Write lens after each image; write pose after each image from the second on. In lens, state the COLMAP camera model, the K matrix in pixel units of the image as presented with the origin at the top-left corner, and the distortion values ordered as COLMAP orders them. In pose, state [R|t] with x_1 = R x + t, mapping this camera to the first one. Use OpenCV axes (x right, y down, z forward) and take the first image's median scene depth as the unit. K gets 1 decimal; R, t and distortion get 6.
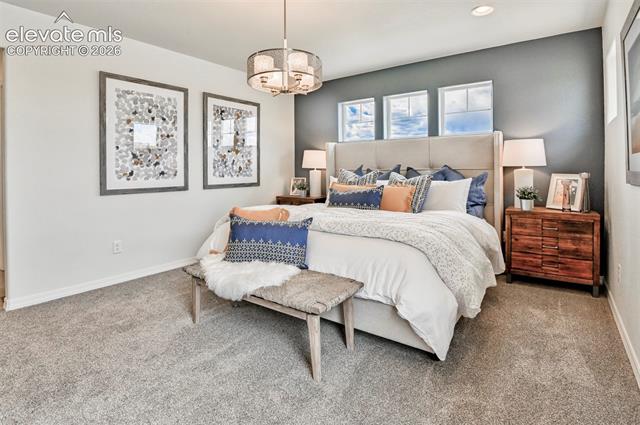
lens RADIAL K [[330.3, 0, 317.7], [0, 330.3, 162.4], [0, 0, 1]] dist [-0.020327, -0.003069]
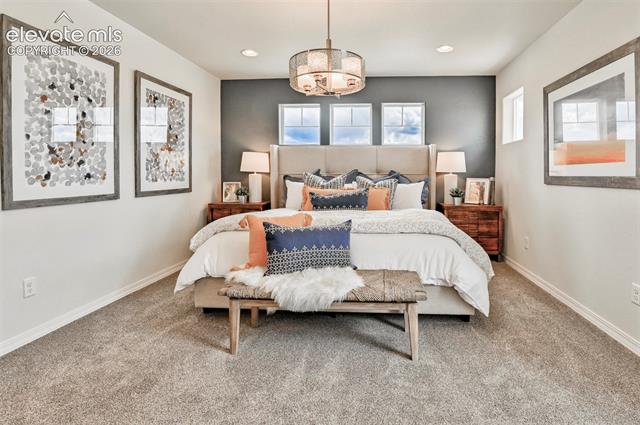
lens RADIAL K [[348.1, 0, 320.6], [0, 348.1, 173.3], [0, 0, 1]] dist [-0.026541, -0.000407]
pose [[0.836245, 0.010373, 0.548258, -0.468247], [-0.020514, 0.999713, 0.012375, 0.007487], [-0.547972, -0.021596, 0.836218, 0.100421]]
